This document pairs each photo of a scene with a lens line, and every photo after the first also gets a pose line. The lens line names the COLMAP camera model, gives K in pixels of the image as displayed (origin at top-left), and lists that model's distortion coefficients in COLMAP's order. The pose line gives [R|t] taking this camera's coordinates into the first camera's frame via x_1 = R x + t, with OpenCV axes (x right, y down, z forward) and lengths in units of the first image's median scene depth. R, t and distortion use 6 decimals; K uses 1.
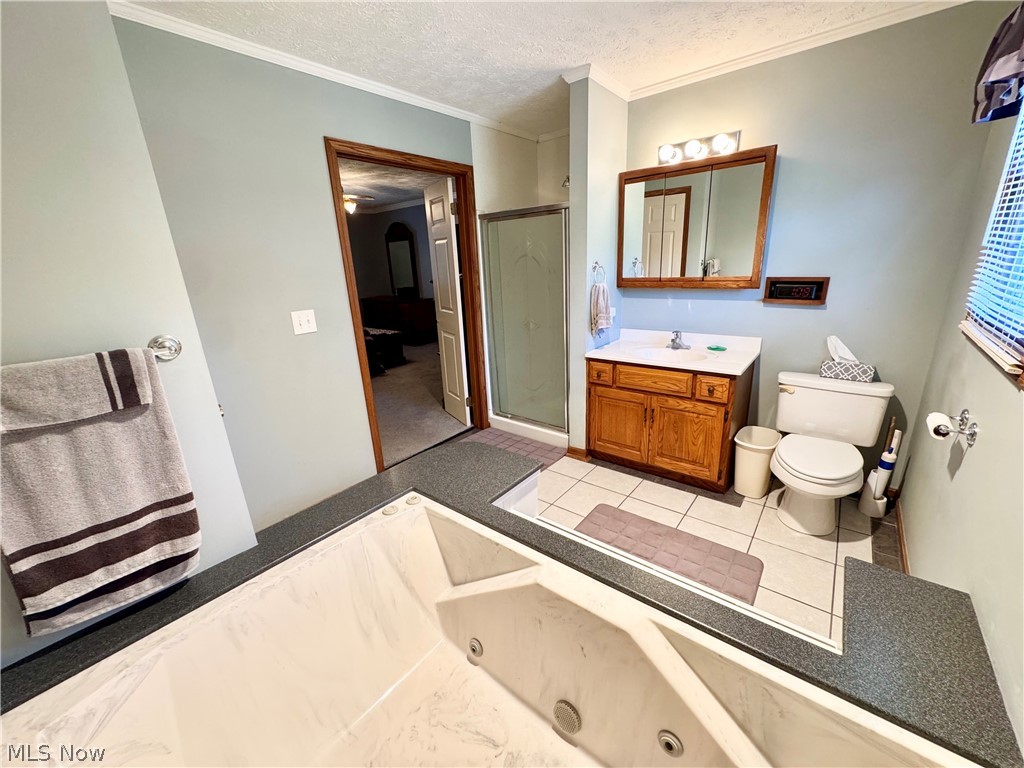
lens RADIAL K [[409.7, 0, 512.0], [0, 409.7, 384.0], [0, 0, 1]] dist [0.000231, 0.000363]
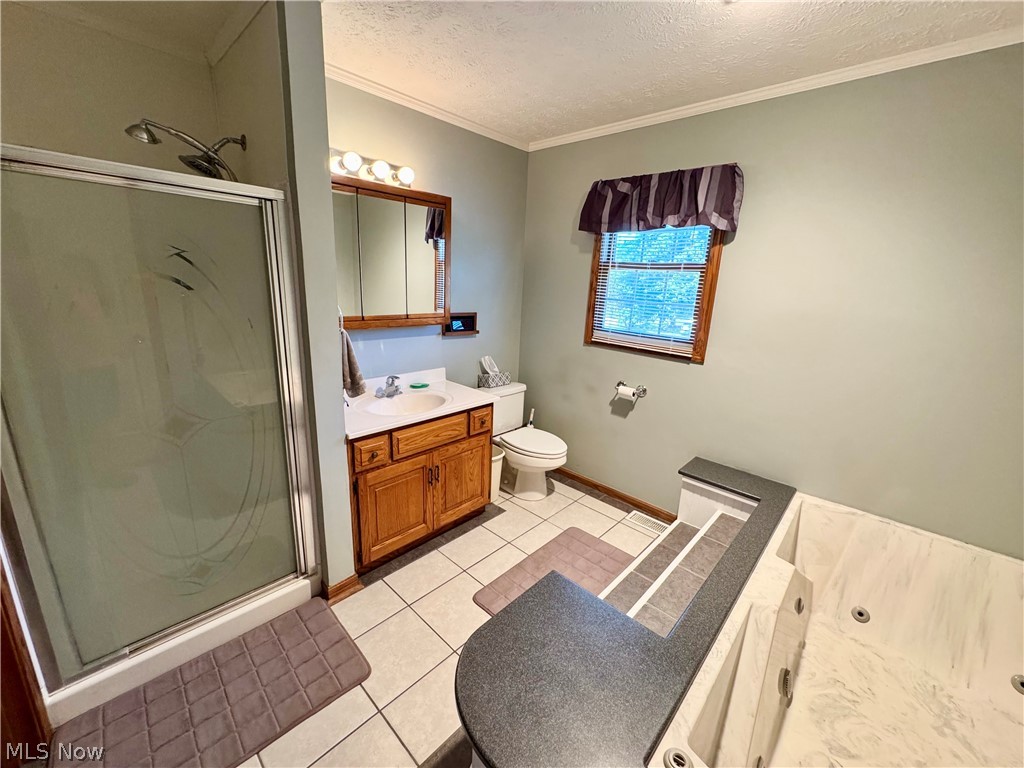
lens RADIAL K [[409.7, 0, 512.0], [0, 409.7, 384.0], [0, 0, 1]] dist [0.000231, 0.000363]
pose [[0.069952, -0.199158, 0.977468, -0.449088], [0.242989, 0.953755, 0.176938, -0.215370], [-0.967504, 0.225137, 0.115110, 0.695051]]
